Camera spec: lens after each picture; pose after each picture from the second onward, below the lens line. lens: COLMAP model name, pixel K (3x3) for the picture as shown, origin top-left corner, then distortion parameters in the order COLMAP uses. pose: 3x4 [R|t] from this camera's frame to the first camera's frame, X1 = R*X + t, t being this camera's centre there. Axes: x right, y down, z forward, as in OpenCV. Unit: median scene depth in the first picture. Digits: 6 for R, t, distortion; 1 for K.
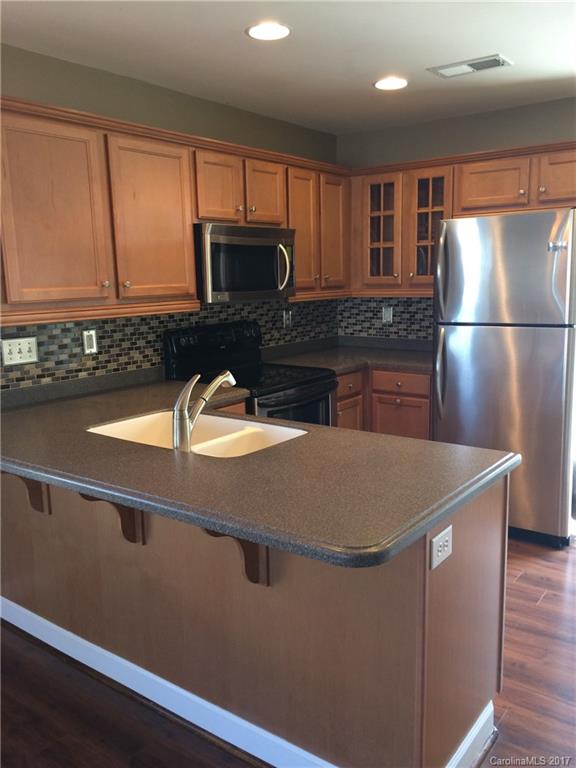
lens RADIAL K [[649.5, 0, 288.0], [0, 649.5, 384.0], [0, 0, 1]] dist [0.035872, 0.004166]
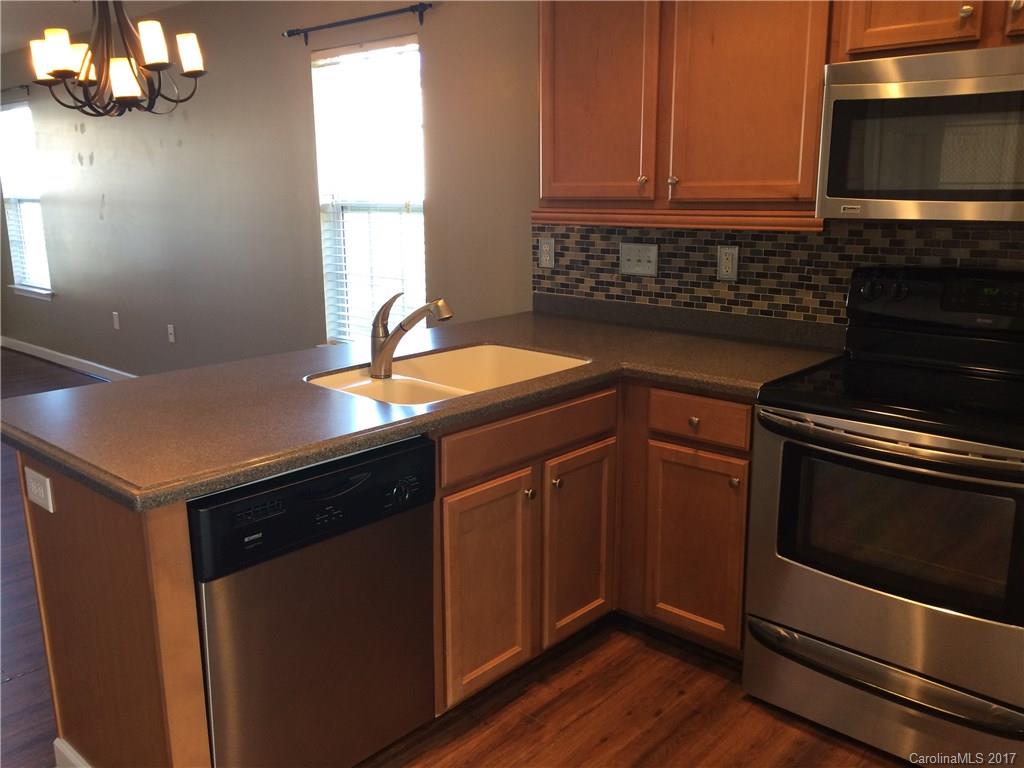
lens RADIAL K [[866.0, 0, 512.0], [0, 866.0, 384.0], [0, 0, 1]] dist [0.035872, 0.004166]
pose [[-0.086789, 0.251241, -0.964026, 0.545387], [-0.155171, 0.952457, 0.262196, -0.125789], [0.984068, 0.172345, -0.043678, 0.703506]]
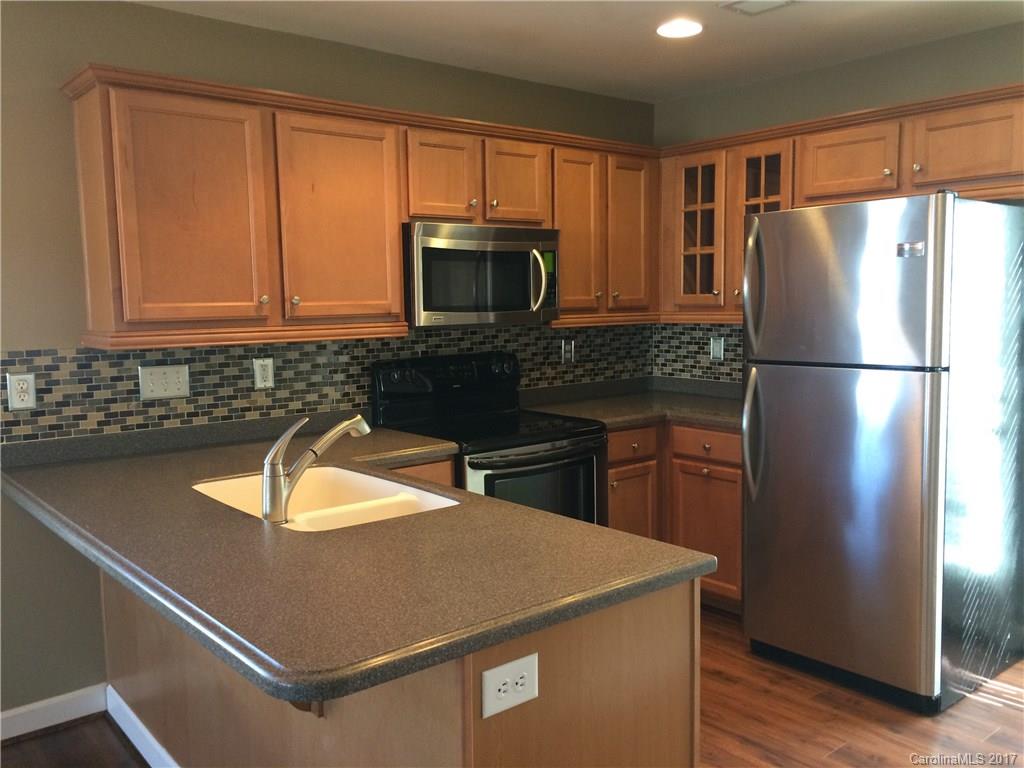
lens RADIAL K [[866.0, 0, 512.0], [0, 866.0, 384.0], [0, 0, 1]] dist [0.035872, 0.004166]
pose [[0.973927, 0.030044, -0.224862, 0.185917], [-0.044469, 0.997245, -0.059364, -0.002803], [0.222459, 0.067816, 0.972581, 0.045481]]
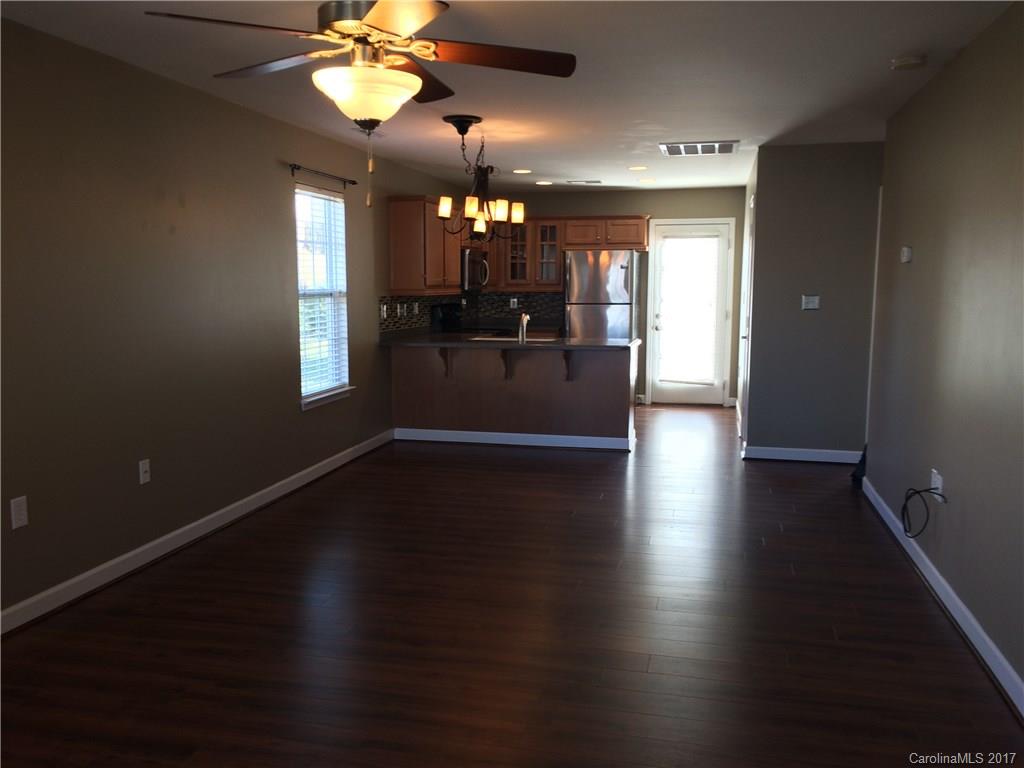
lens RADIAL K [[866.0, 0, 512.0], [0, 866.0, 384.0], [0, 0, 1]] dist [0.035872, 0.004166]
pose [[0.915013, -0.022478, 0.402798, -0.905185], [0.044359, 0.997998, -0.045074, 0.238683], [-0.400978, 0.059111, 0.914179, -1.197997]]
